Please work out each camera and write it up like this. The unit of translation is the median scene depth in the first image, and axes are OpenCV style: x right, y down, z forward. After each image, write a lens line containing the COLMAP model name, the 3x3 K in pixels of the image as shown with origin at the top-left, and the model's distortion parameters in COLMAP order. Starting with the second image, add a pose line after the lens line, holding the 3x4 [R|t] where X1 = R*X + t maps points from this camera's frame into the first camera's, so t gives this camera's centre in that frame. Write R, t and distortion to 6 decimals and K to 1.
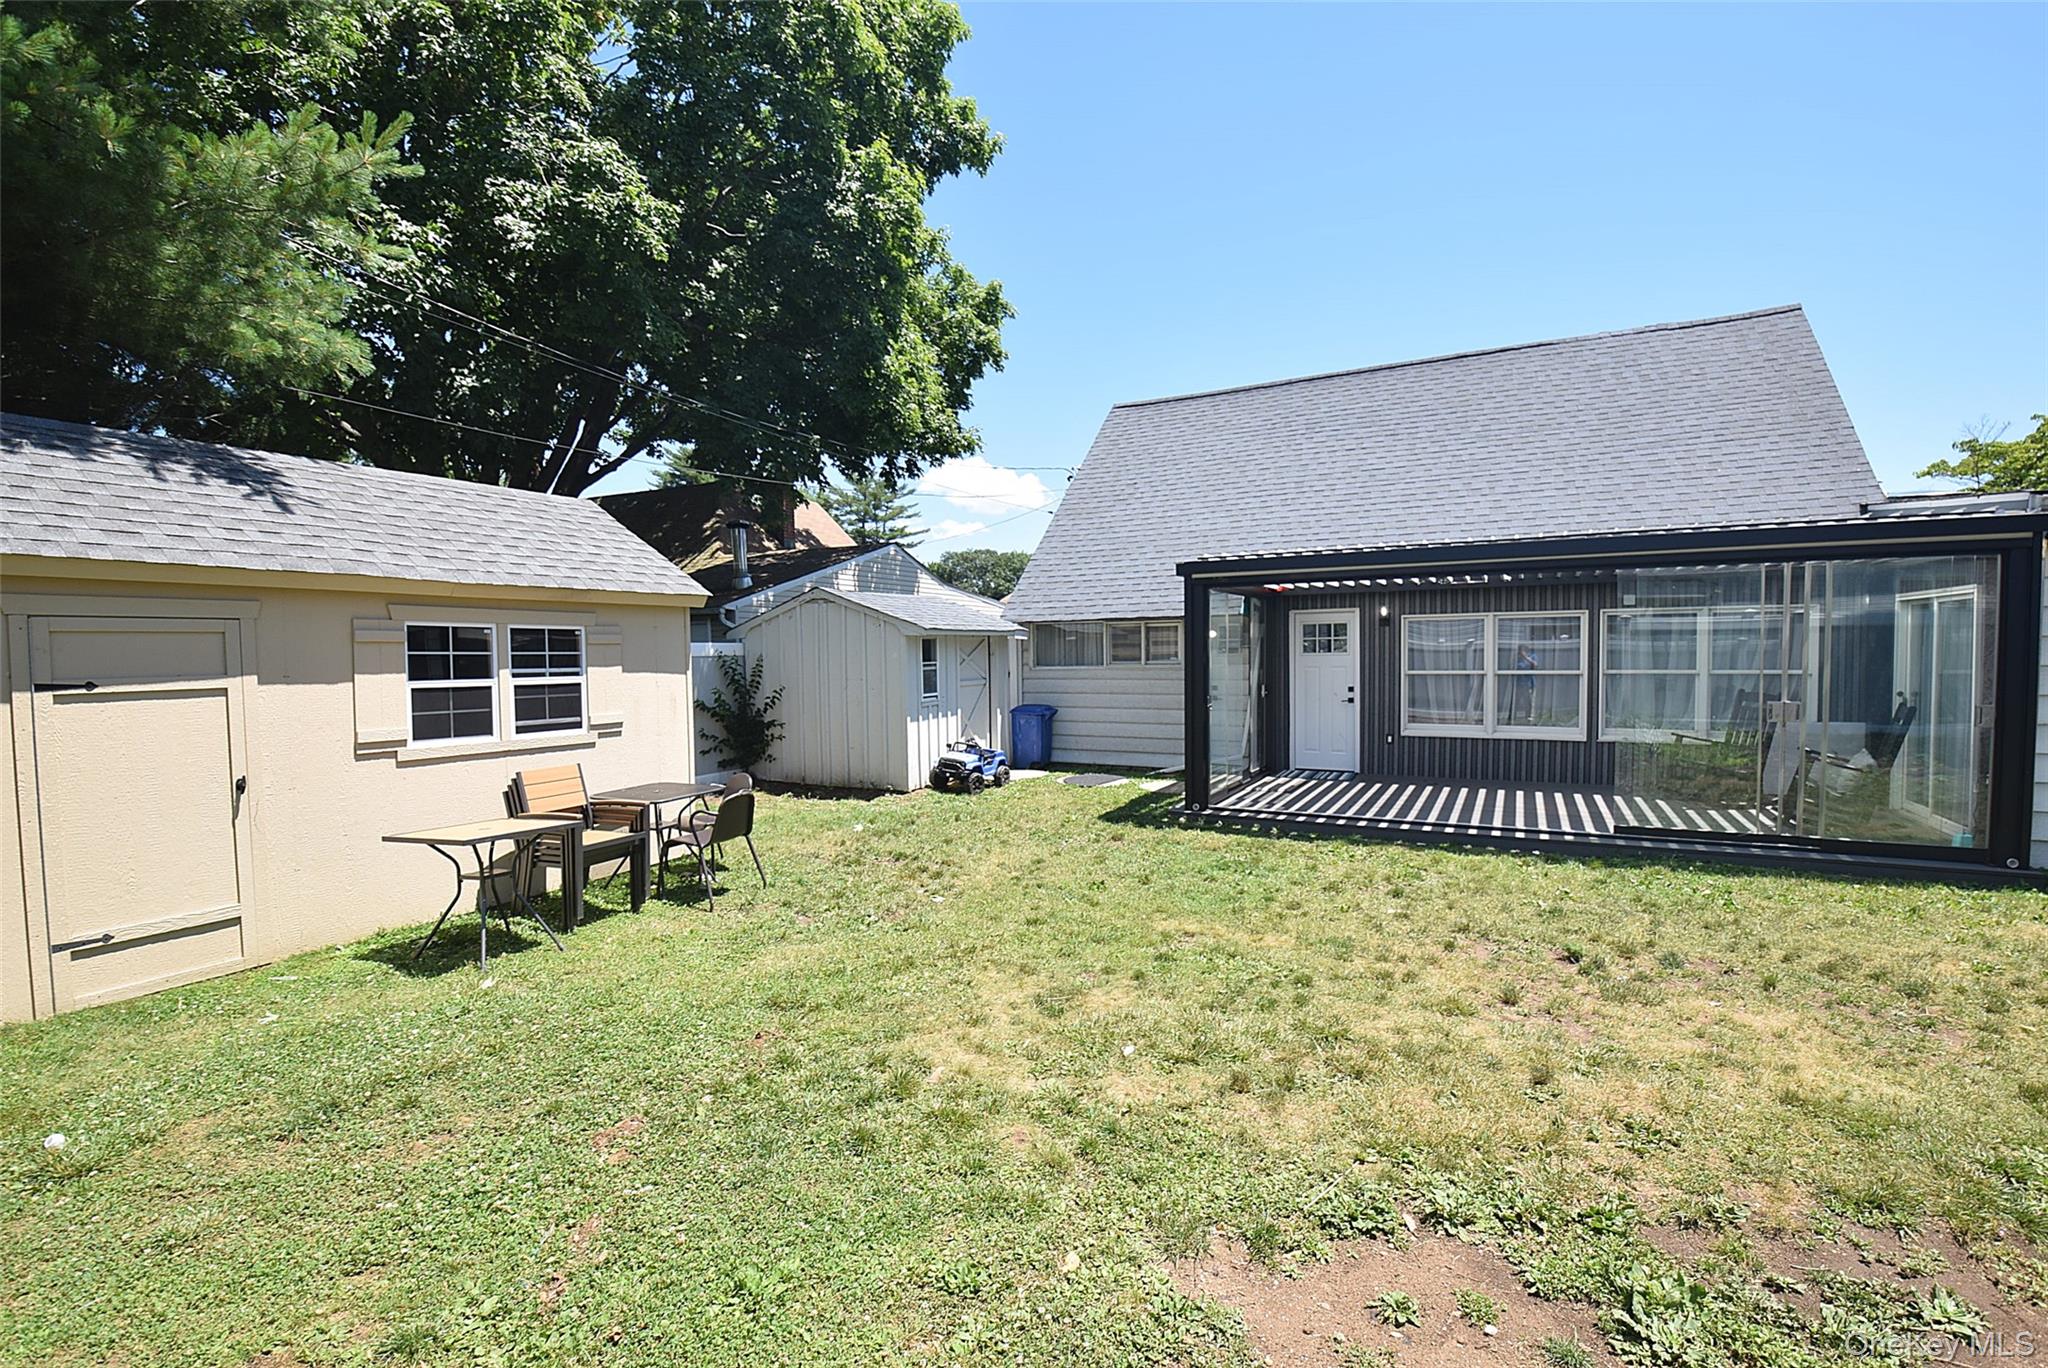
lens RADIAL K [[901.8, 0, 1025.5], [0, 901.8, 697.9], [0, 0, 1]] dist [-0.019353, -0.009150]
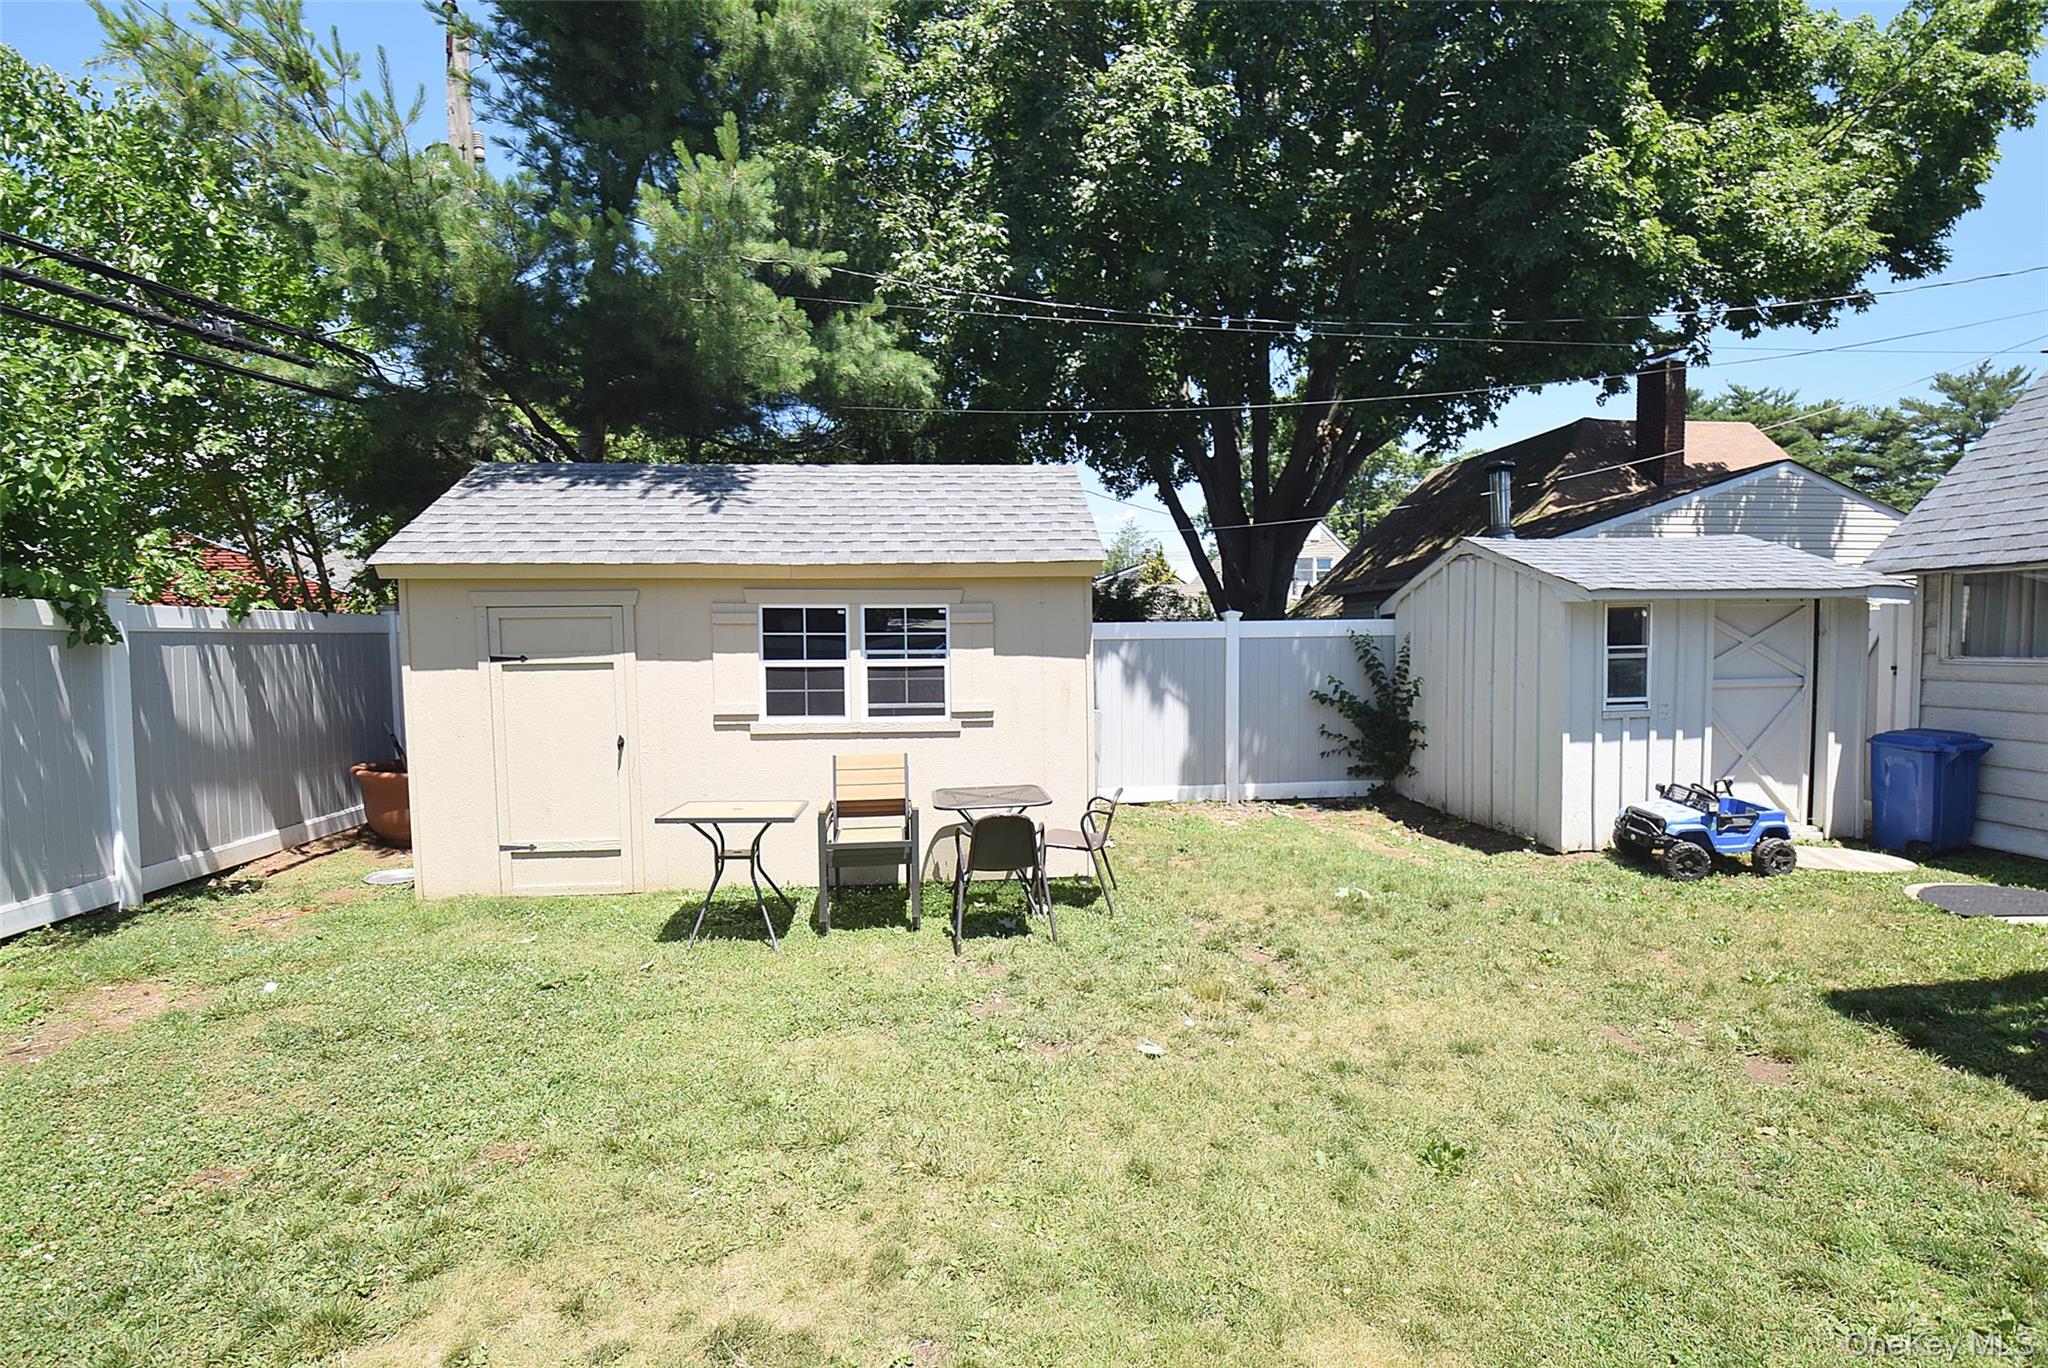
lens RADIAL K [[901.8, 0, 1112.0], [0, 901.8, 694.2], [0, 0, 1]] dist [-0.019353, -0.009150]
pose [[0.532562, 0.053595, -0.844692, 0.384024], [-0.037918, 0.998502, 0.039447, -0.031742], [0.845541, 0.011021, 0.533797, 0.682973]]
